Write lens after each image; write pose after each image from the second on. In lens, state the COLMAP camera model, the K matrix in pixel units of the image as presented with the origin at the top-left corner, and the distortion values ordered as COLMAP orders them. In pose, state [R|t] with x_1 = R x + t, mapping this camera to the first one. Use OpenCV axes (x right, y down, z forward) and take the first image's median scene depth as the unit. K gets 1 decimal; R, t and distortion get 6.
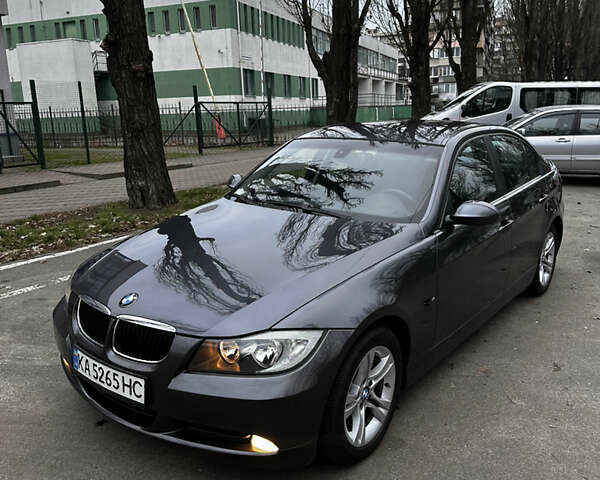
lens RADIAL K [[539.0, 0, 302.4], [0, 539.0, 243.4], [0, 0, 1]] dist [0.141373, -0.230089]
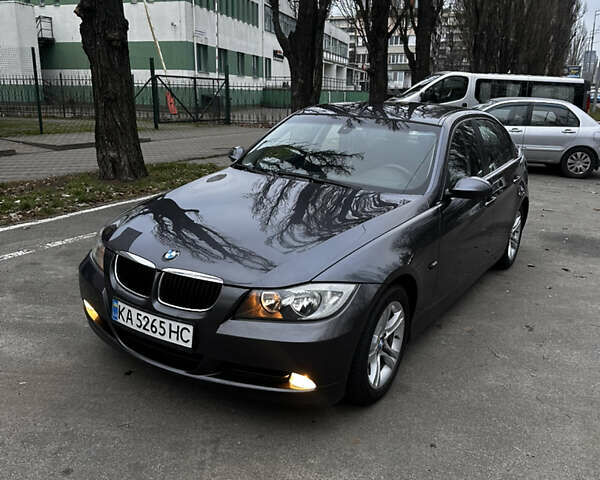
lens RADIAL K [[539.0, 0, 302.4], [0, 539.0, 243.4], [0, 0, 1]] dist [0.141373, -0.230089]
pose [[0.994695, 0.022284, 0.100424, -0.069346], [-0.025458, 0.999212, 0.030438, 0.016839], [-0.099667, -0.032833, 0.994479, -0.038884]]
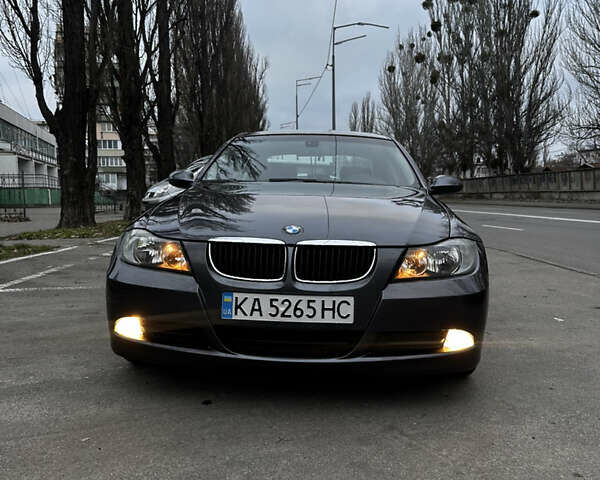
lens RADIAL K [[538.6, 0, 298.7], [0, 538.6, 237.2], [0, 0, 1]] dist [0.135036, -0.223686]
pose [[0.829828, -0.020709, 0.557635, -0.342710], [0.115982, 0.983888, -0.136057, 0.100382], [-0.545833, 0.177580, 0.818860, 0.094232]]
